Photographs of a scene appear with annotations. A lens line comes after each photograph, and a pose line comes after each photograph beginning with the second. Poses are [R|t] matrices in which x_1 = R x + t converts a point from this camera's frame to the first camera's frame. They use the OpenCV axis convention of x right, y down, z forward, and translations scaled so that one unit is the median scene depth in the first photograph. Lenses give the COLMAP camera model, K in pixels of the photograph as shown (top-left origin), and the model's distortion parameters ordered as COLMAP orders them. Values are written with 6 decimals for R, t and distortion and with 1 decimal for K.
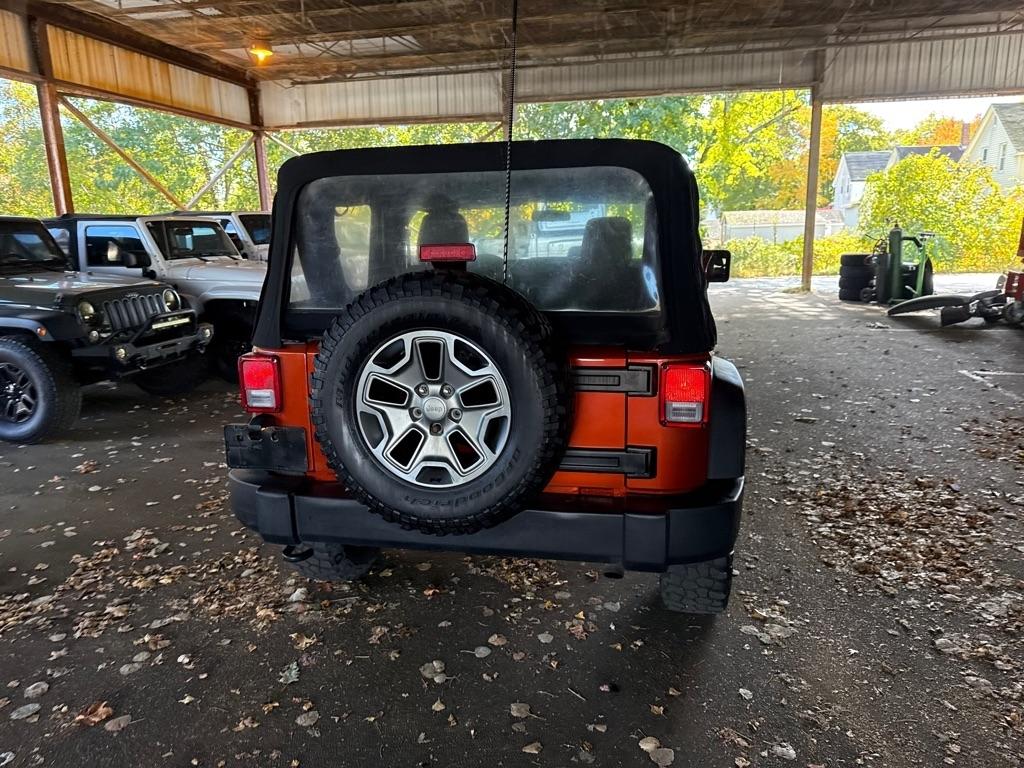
lens RADIAL K [[721.3, 0, 508.6], [0, 721.3, 382.6], [0, 0, 1]] dist [0.012503, -0.014394]
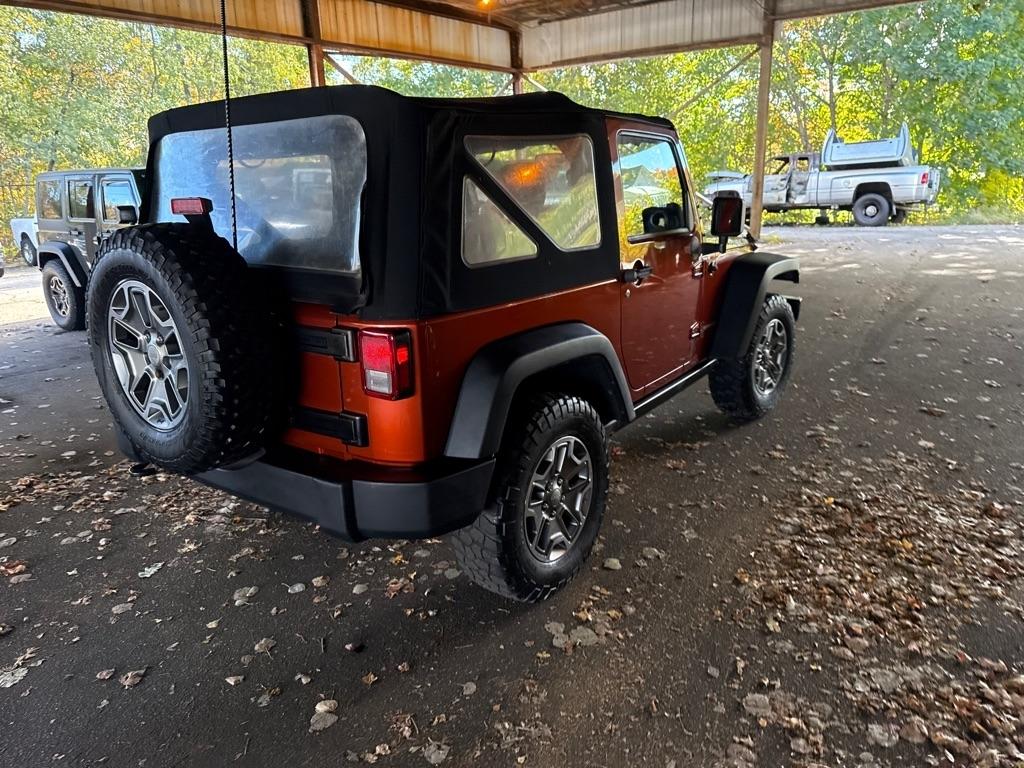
lens RADIAL K [[724.3, 0, 510.5], [0, 724.3, 382.8], [0, 0, 1]] dist [0.012302, -0.013430]
pose [[0.912276, 0.102022, -0.396666, 0.476798], [-0.069812, 0.993041, 0.094851, -0.036953], [0.403583, -0.058838, 0.913049, 0.127053]]
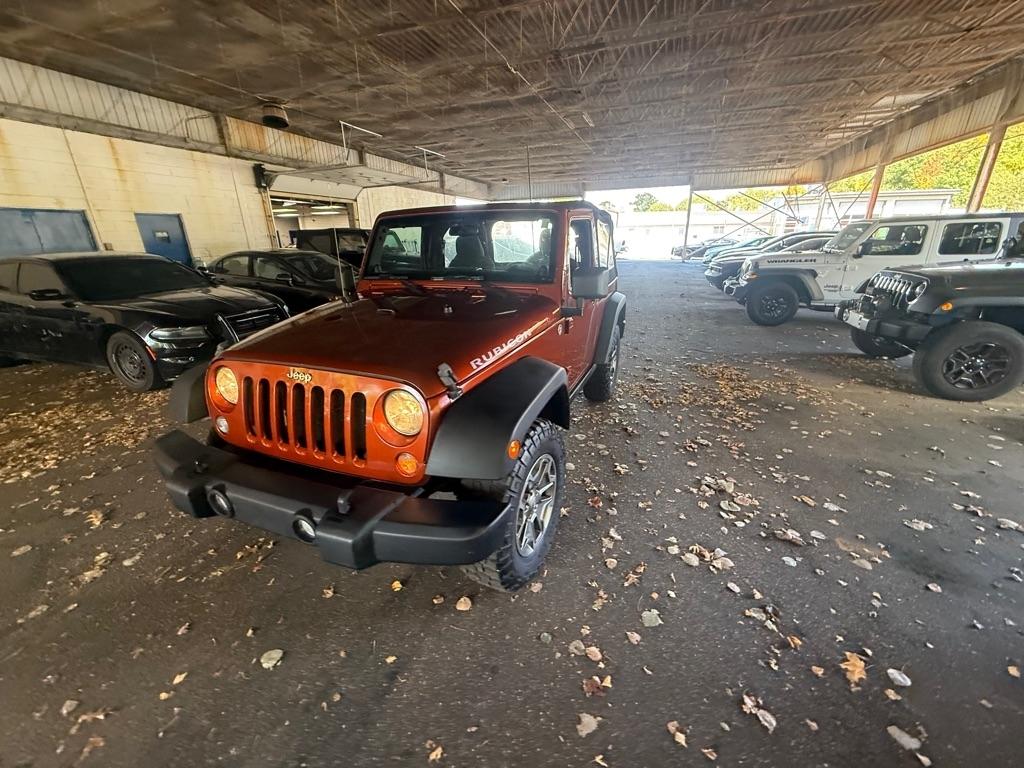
lens RADIAL K [[404.4, 0, 514.4], [0, 404.4, 383.5], [0, 0, 1]] dist [0.006721, -0.000087]
pose [[-0.988284, -0.017328, 0.151639, -0.140672], [0.066323, 0.846071, 0.528928, -0.419317], [-0.137462, 0.532788, -0.835010, 1.922697]]
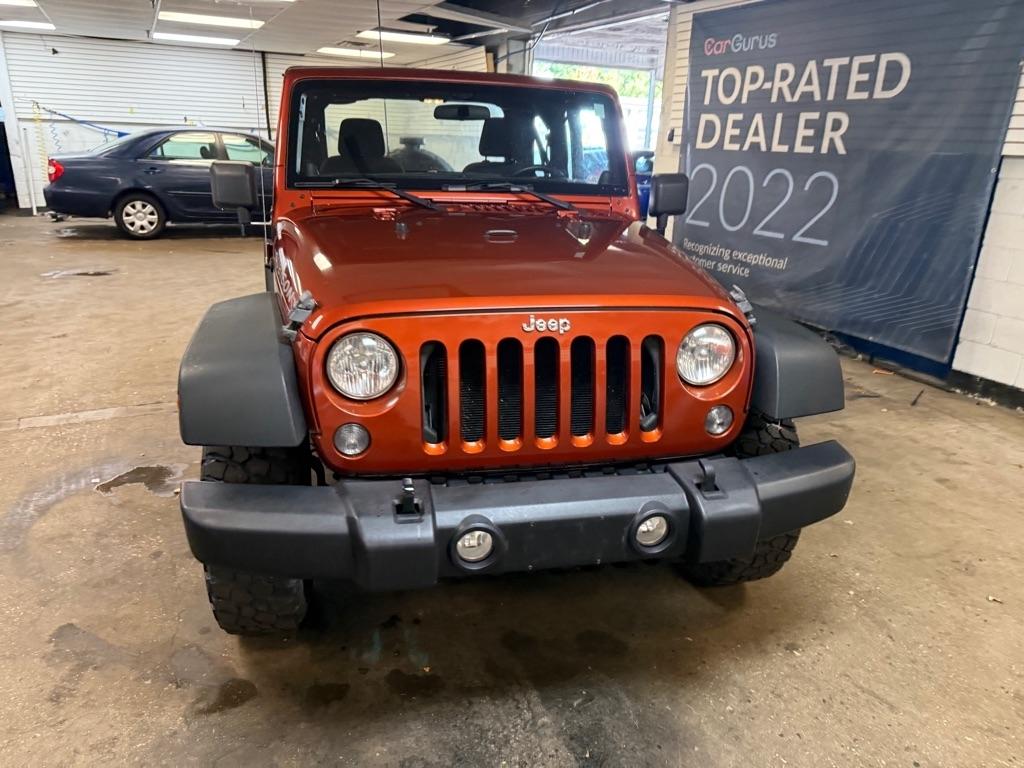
lens RADIAL K [[728.5, 0, 510.1], [0, 728.5, 387.0], [0, 0, 1]] dist [0.001794, -0.006779]
pose [[-0.905279, 0.124856, -0.406056, 0.409745], [-0.106225, 0.858942, 0.500935, -0.424566], [0.411323, 0.496619, -0.764319, 1.987560]]
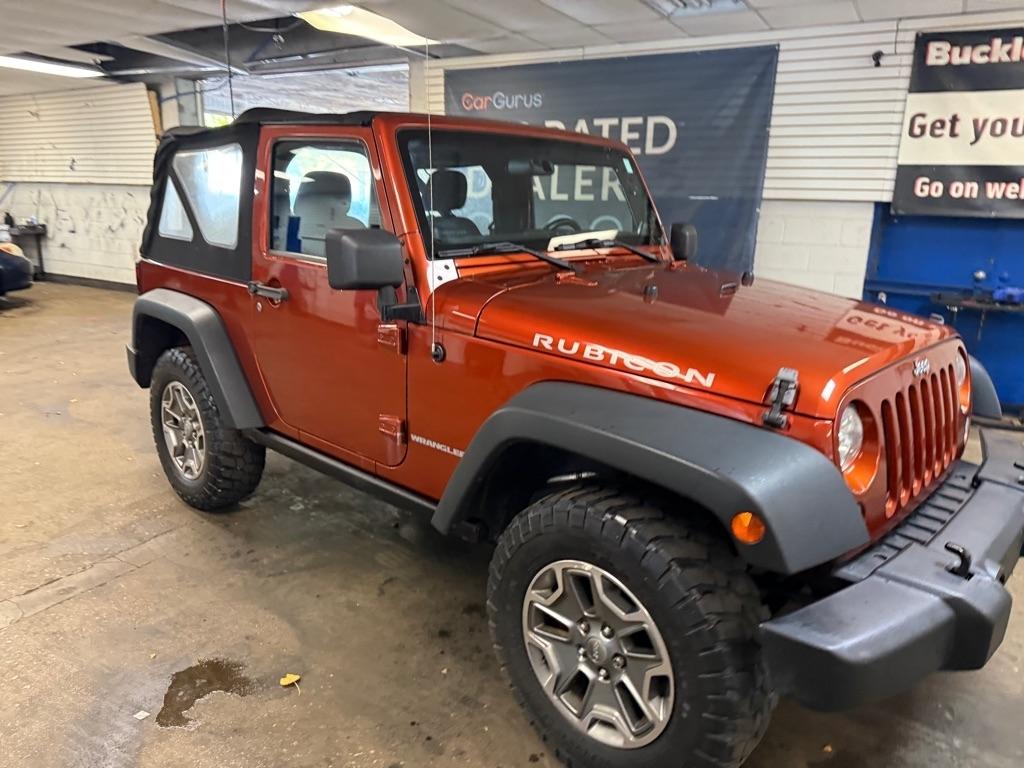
lens RADIAL K [[724.3, 0, 510.5], [0, 724.3, 382.8], [0, 0, 1]] dist [0.012302, -0.013430]
pose [[-0.519499, 0.218260, -0.826126, 0.789936], [-0.191605, 0.912450, 0.361555, -0.333472], [0.832712, 0.346117, -0.432197, 1.557794]]
